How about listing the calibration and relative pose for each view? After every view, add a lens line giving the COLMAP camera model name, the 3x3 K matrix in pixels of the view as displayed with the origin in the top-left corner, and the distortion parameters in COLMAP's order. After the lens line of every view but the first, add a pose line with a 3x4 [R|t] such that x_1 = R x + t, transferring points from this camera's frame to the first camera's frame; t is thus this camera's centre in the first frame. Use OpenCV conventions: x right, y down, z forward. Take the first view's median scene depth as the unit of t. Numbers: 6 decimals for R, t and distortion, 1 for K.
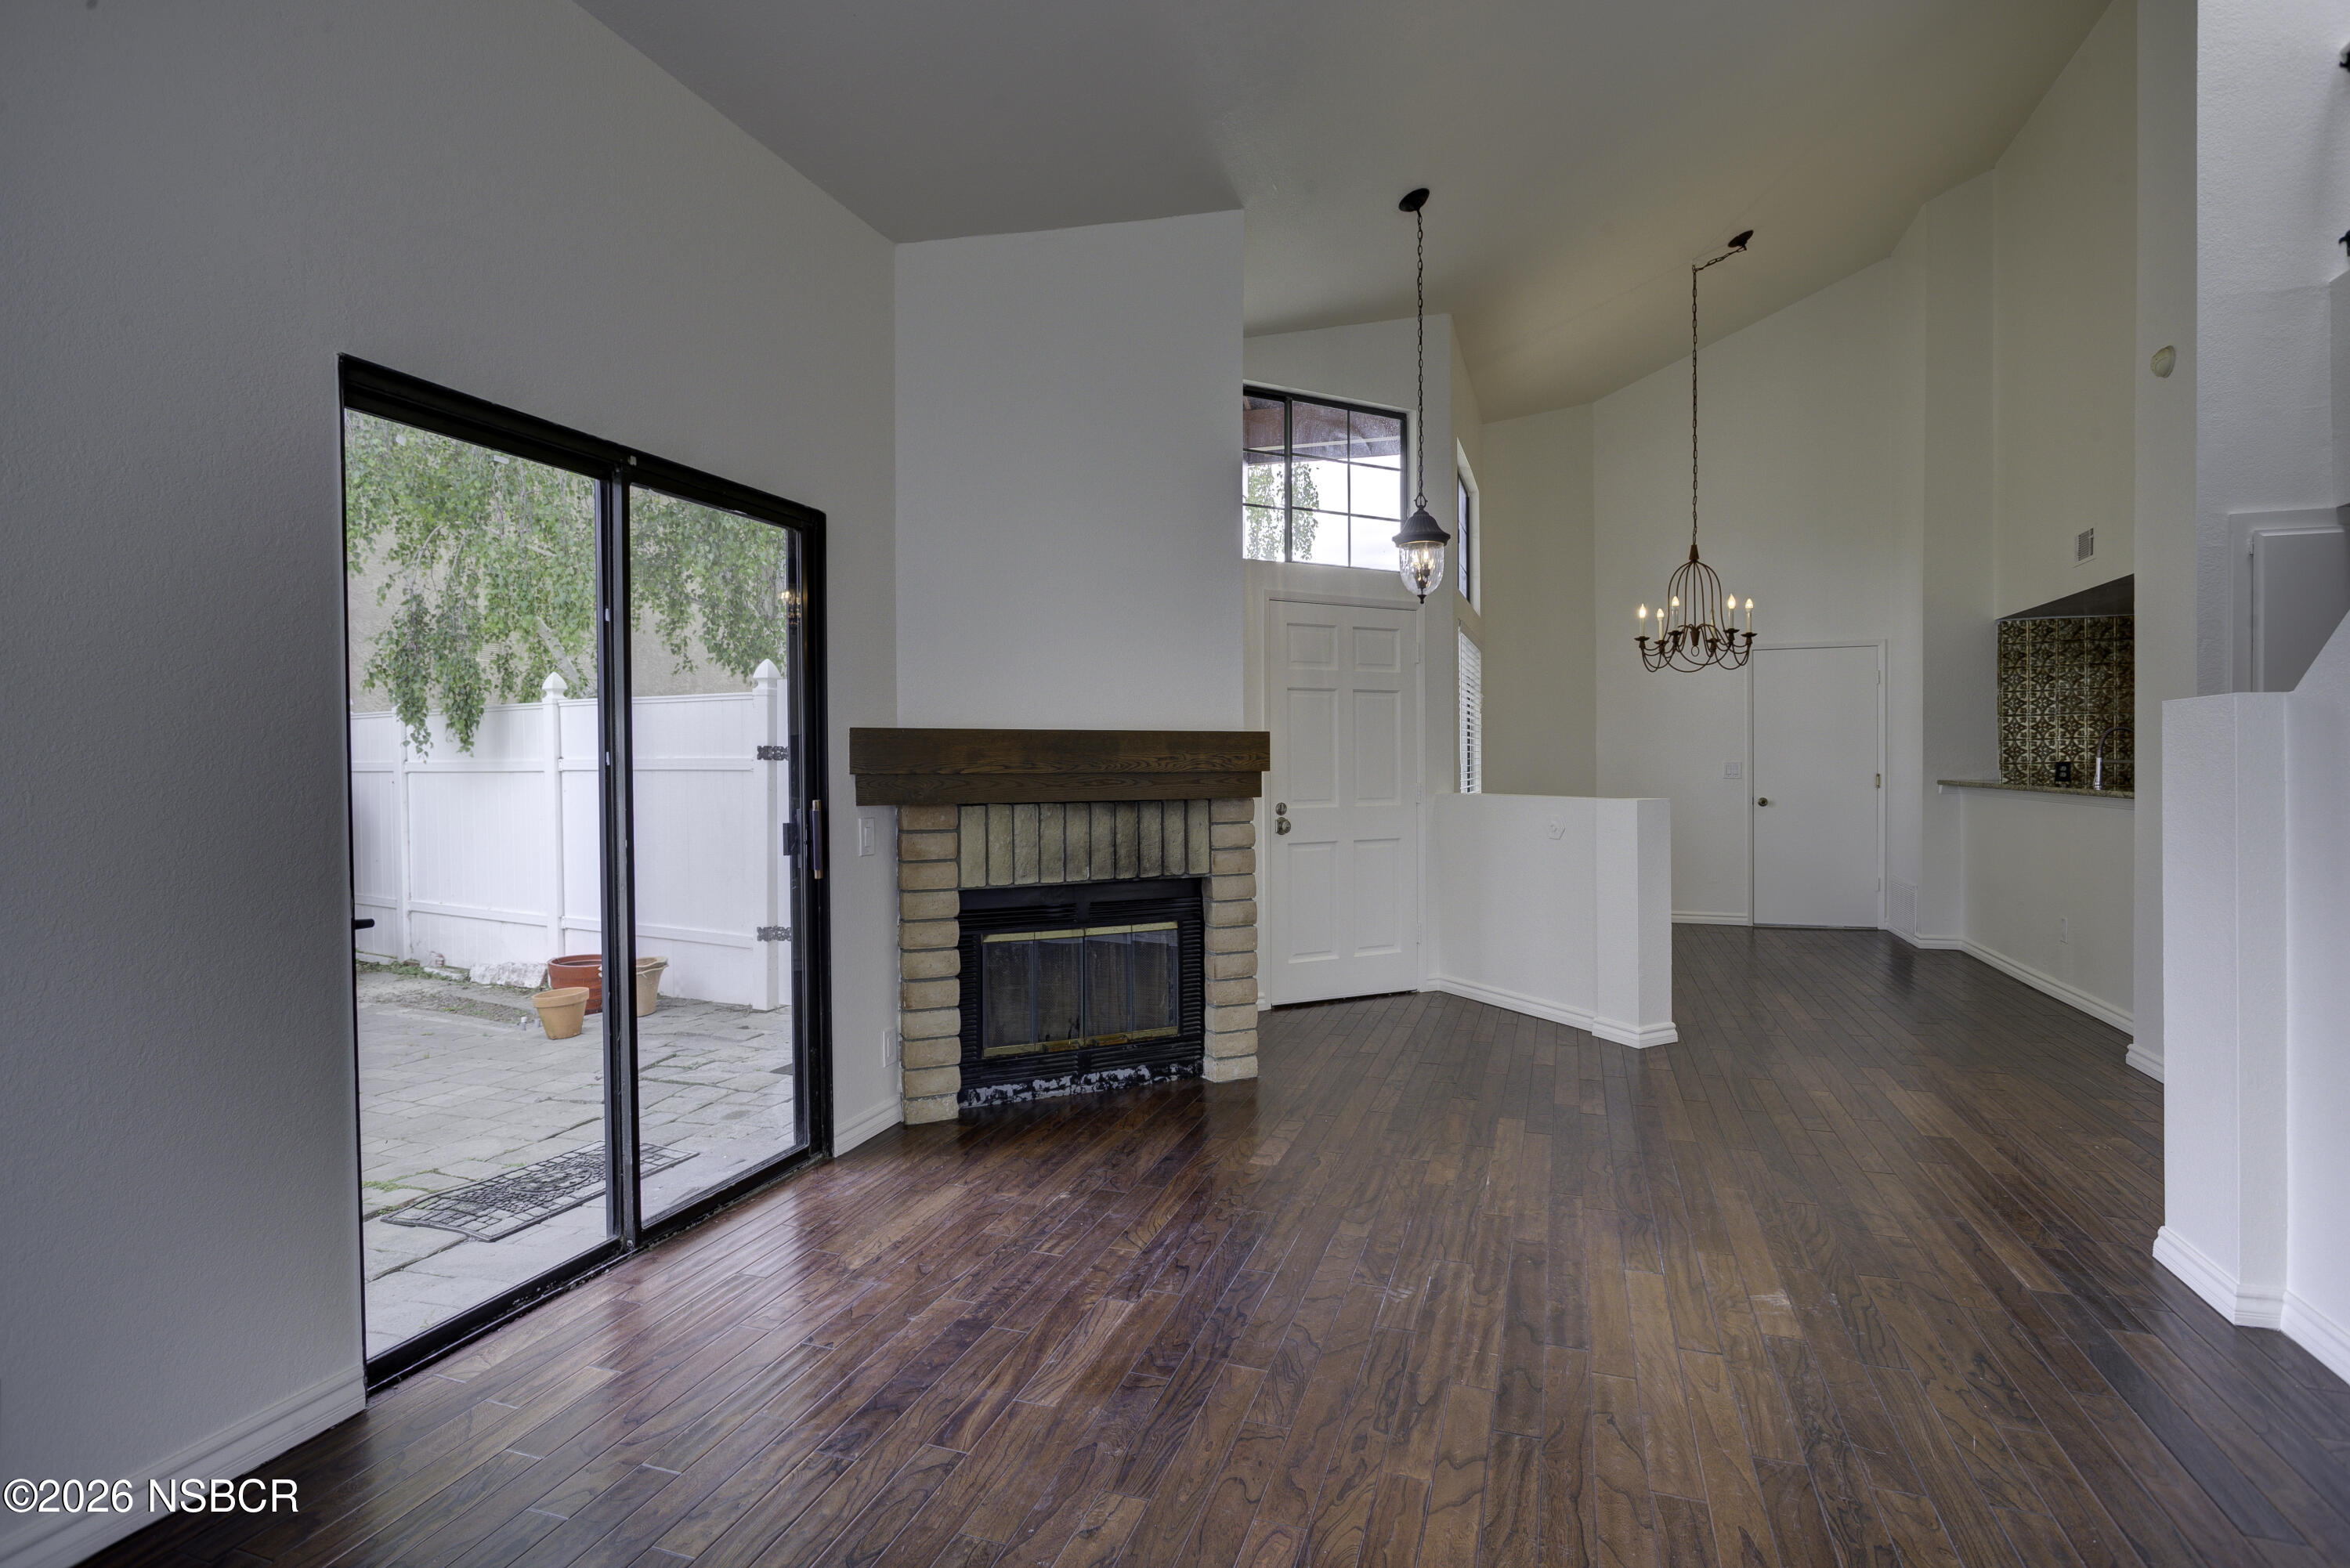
lens RADIAL K [[1148.4, 0, 1175.0], [0, 1148.4, 784.0], [0, 0, 1]] dist [-0.020808, 0.008282]
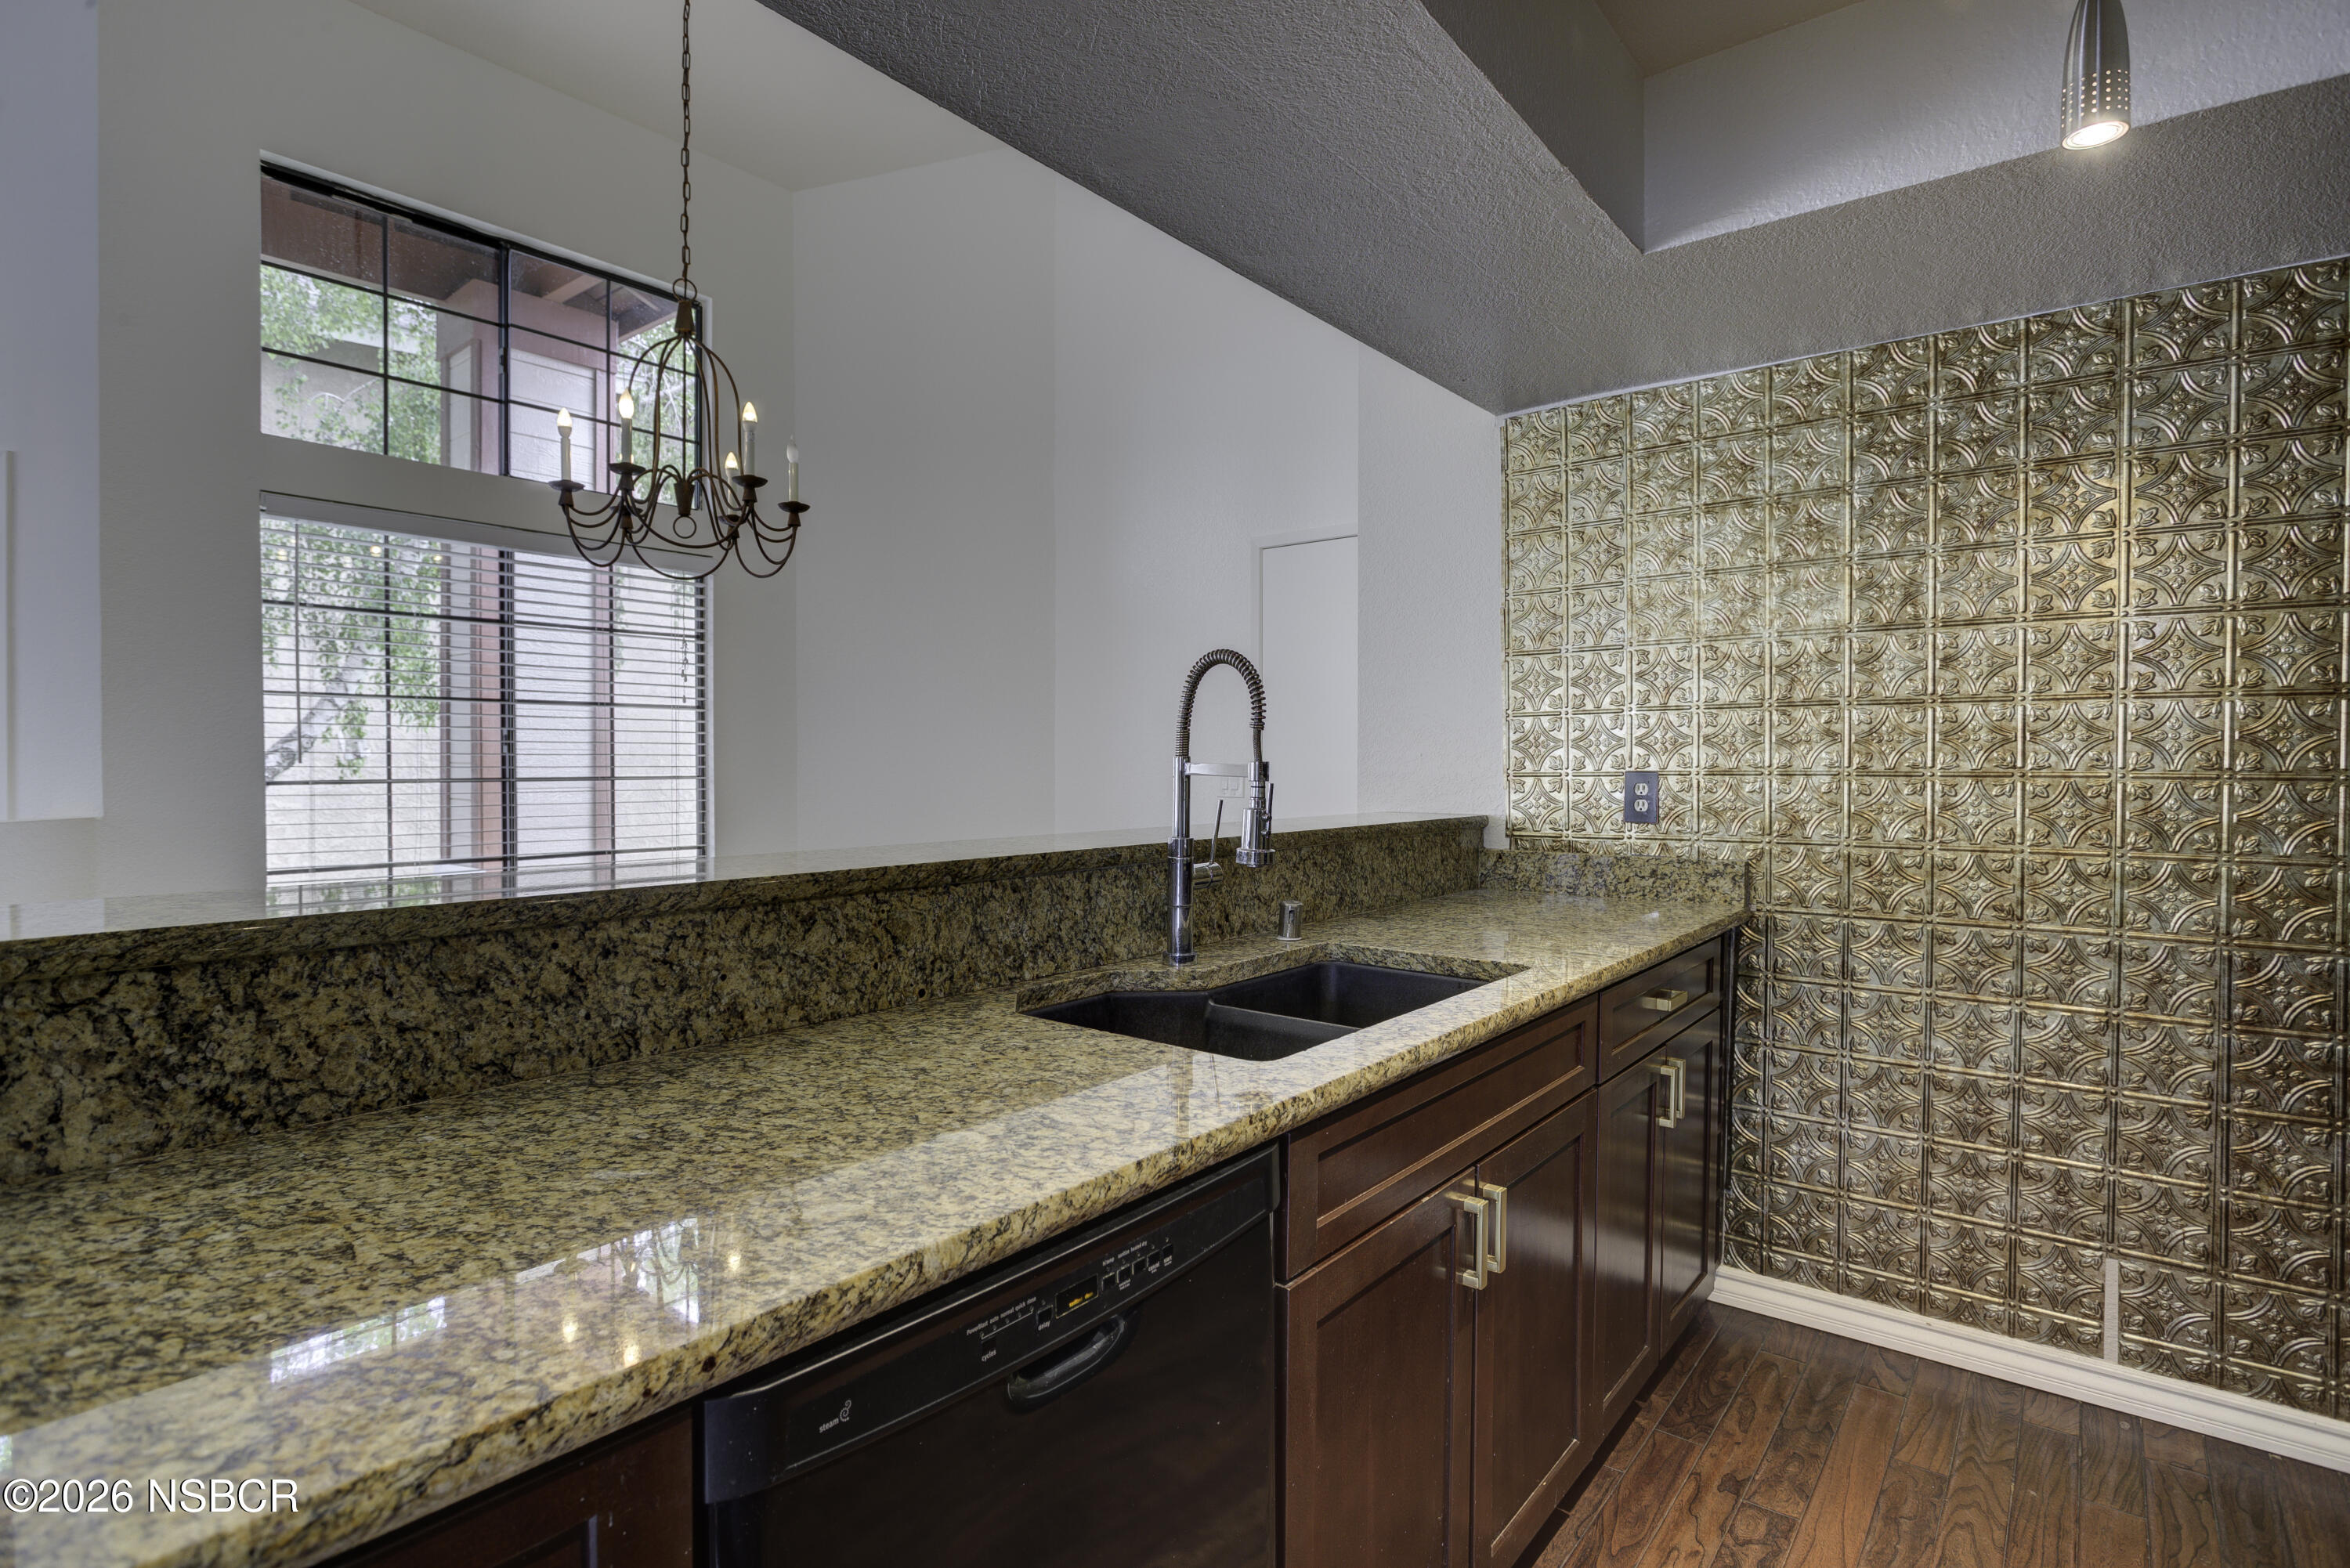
lens RADIAL K [[1148.4, 0, 1175.0], [0, 1148.4, 784.0], [0, 0, 1]] dist [-0.020808, 0.008282]
pose [[0.944231, 0.013346, -0.329013, 1.262974], [-0.013380, 0.999908, 0.002162, -0.023471], [0.329012, 0.002360, 0.944323, 0.982433]]
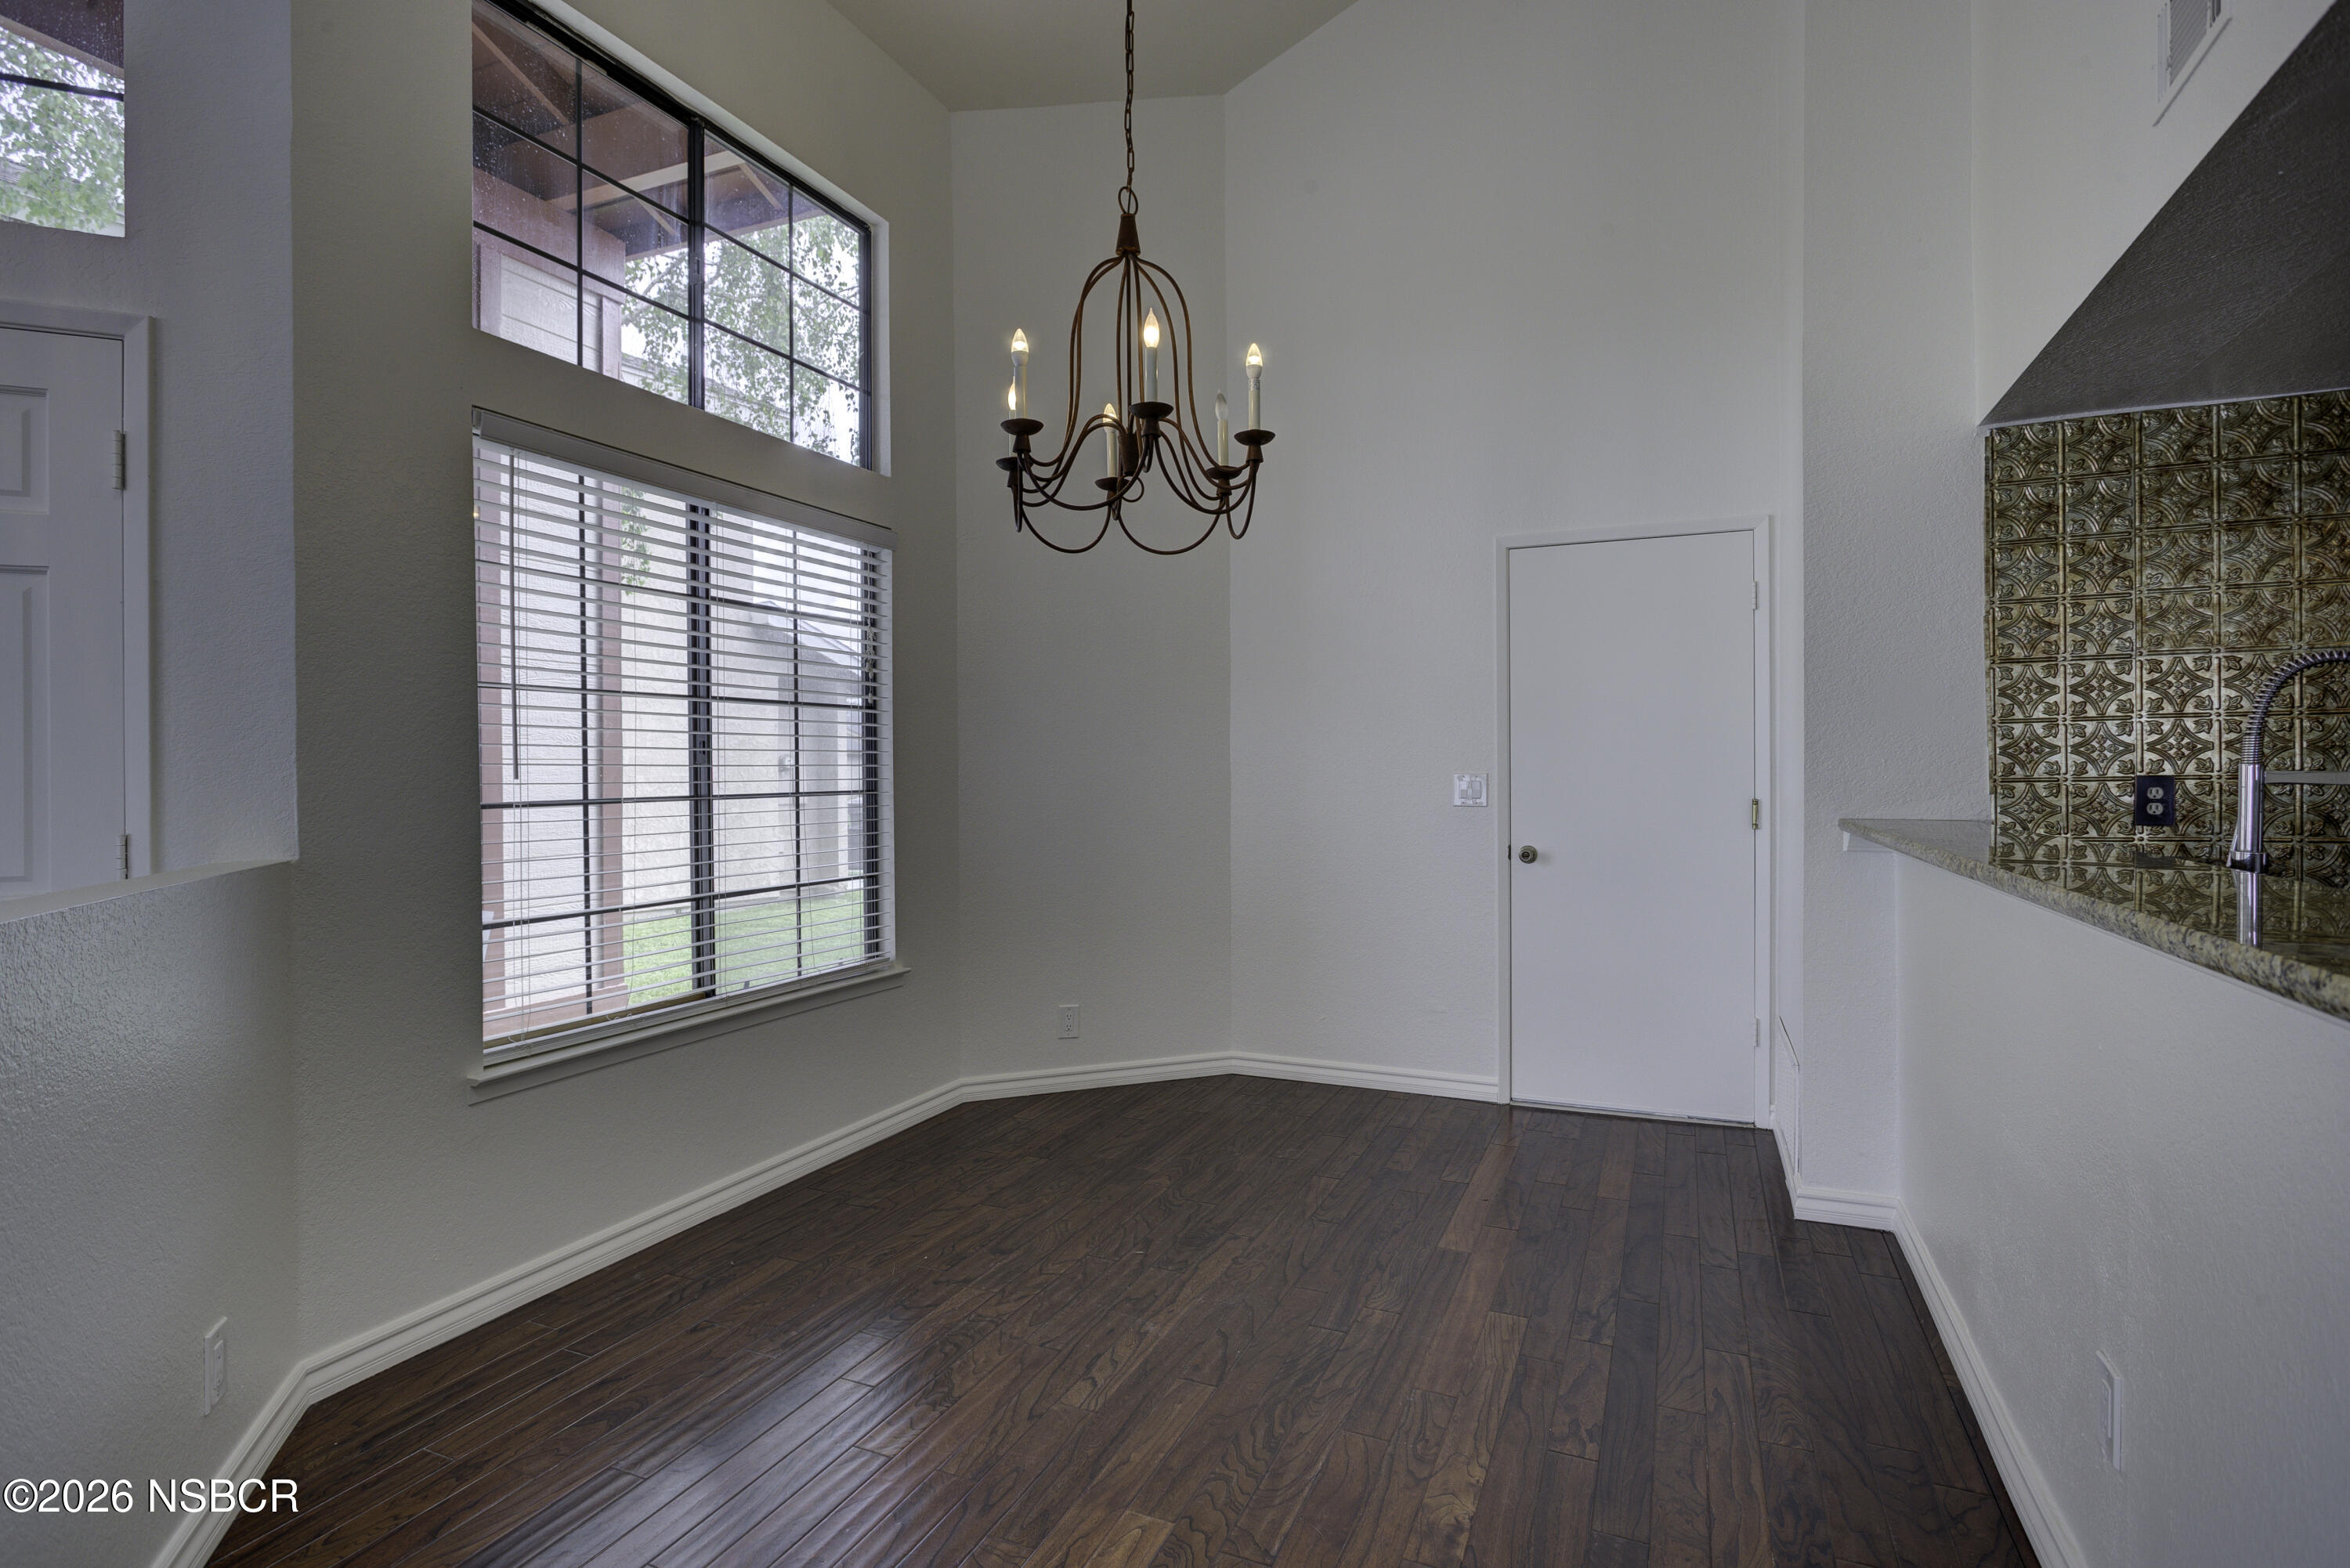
lens RADIAL K [[1148.4, 0, 1175.0], [0, 1148.4, 784.0], [0, 0, 1]] dist [-0.020808, 0.008282]
pose [[0.997348, 0.001667, -0.072766, 0.784413], [-0.002121, 0.999979, -0.006155, -0.022603], [0.072755, 0.006293, 0.997330, 0.971492]]
